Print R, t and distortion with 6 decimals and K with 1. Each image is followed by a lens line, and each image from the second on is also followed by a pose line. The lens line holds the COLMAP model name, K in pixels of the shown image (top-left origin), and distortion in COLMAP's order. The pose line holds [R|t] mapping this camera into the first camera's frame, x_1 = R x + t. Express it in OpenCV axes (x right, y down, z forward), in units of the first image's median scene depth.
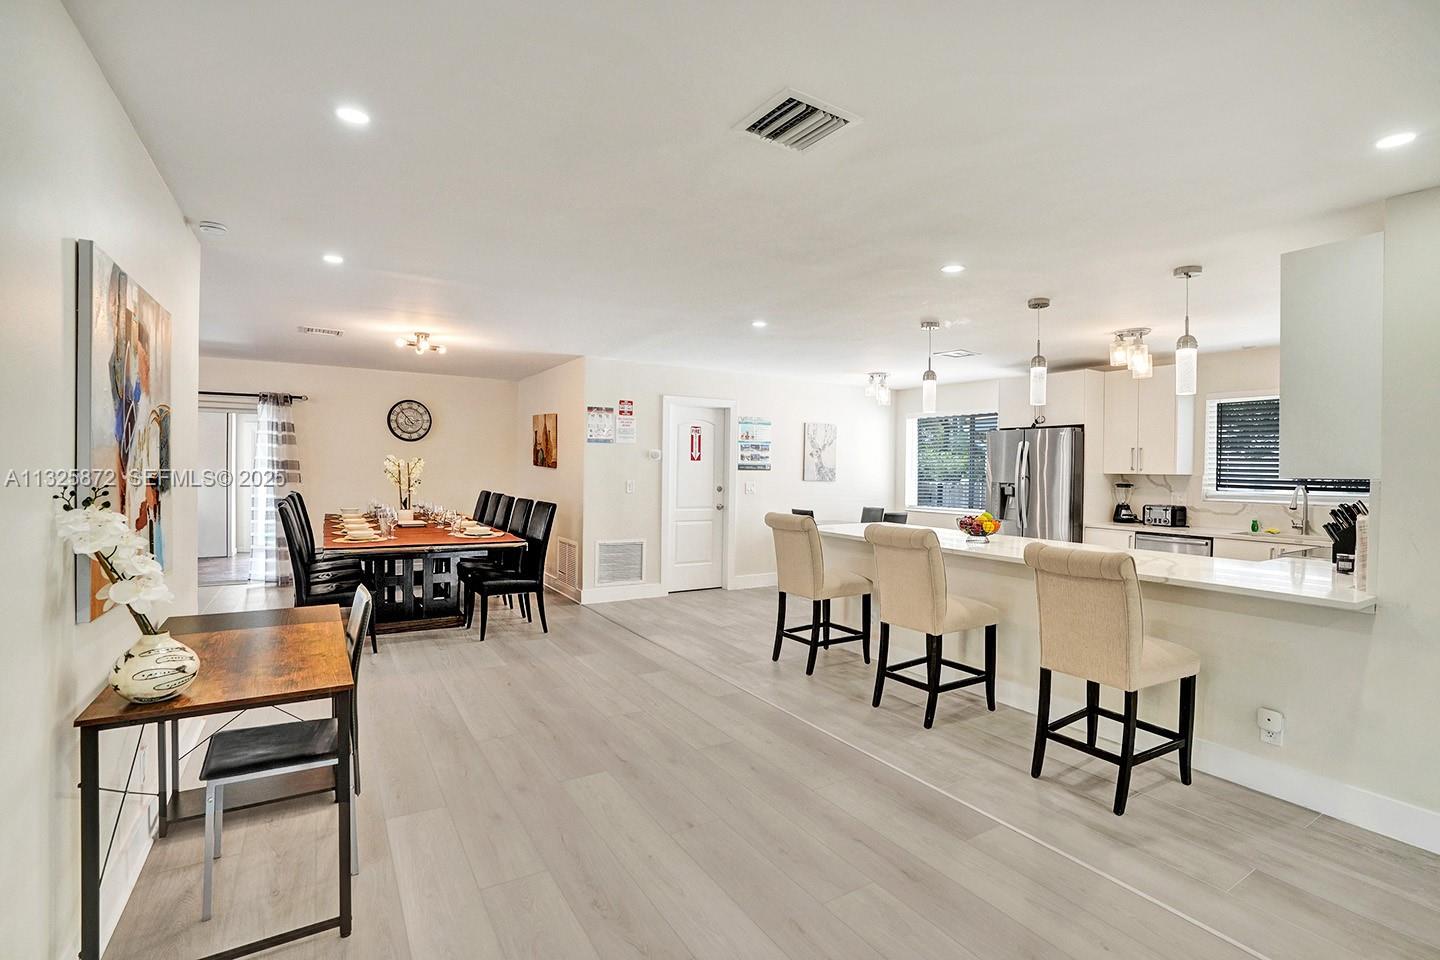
lens RADIAL K [[682.0, 0, 836.9], [0, 682.0, 483.3], [0, 0, 1]] dist [-0.045551, 0.010383]
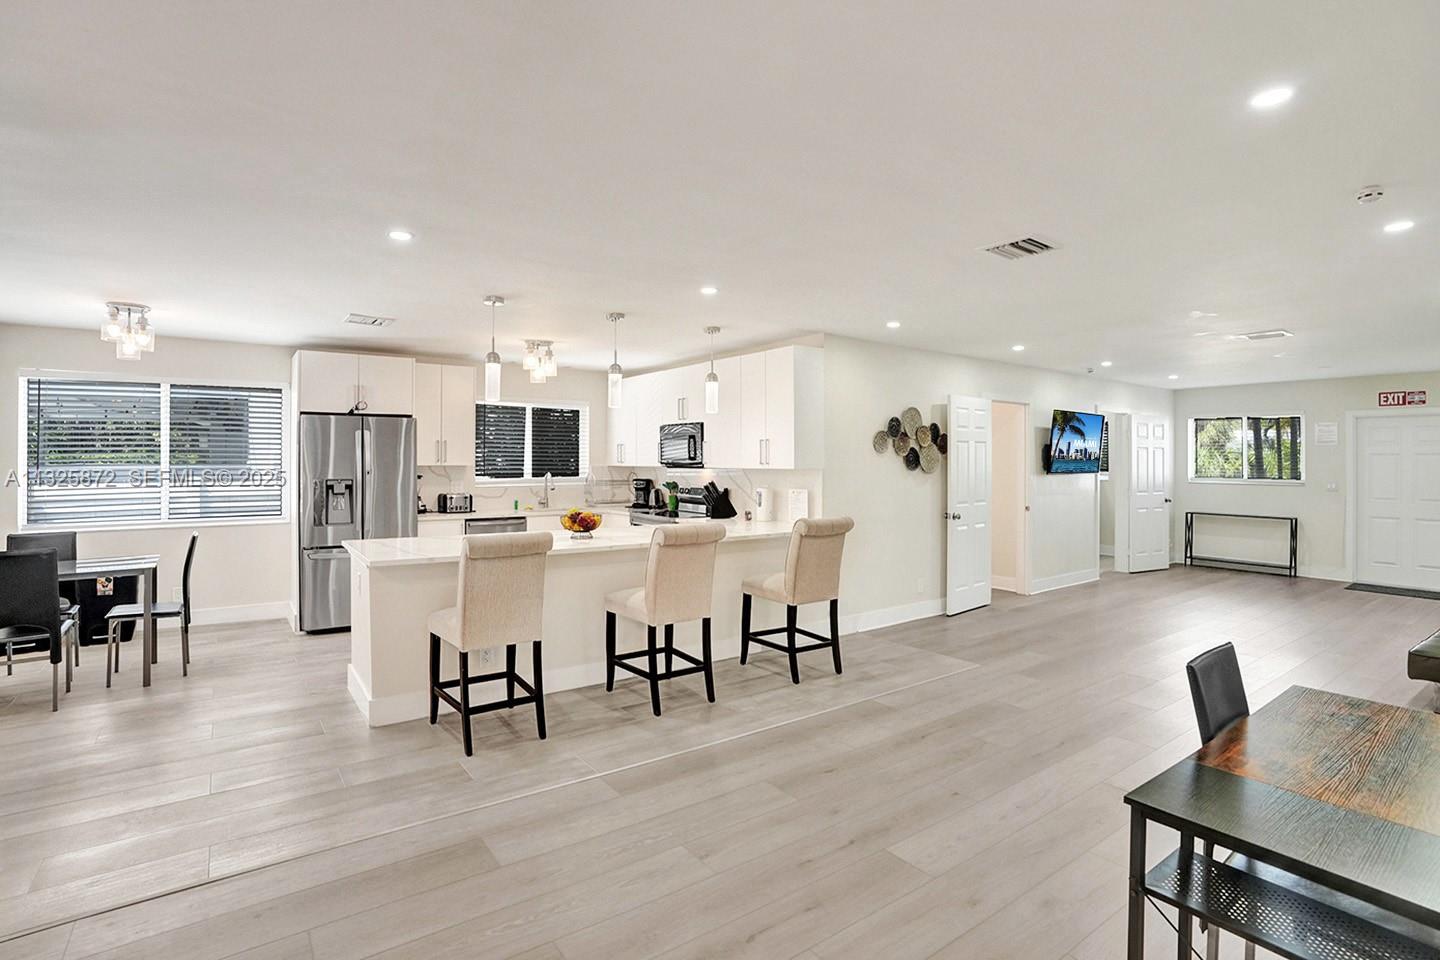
lens RADIAL K [[682.0, 0, 637.3], [0, 682.0, 454.2], [0, 0, 1]] dist [-0.045551, 0.010383]
pose [[0.083397, -0.001410, 0.996515, -0.559387], [0.018459, 0.999830, -0.000130, -0.024763], [-0.996345, 0.018406, 0.083409, 0.586693]]
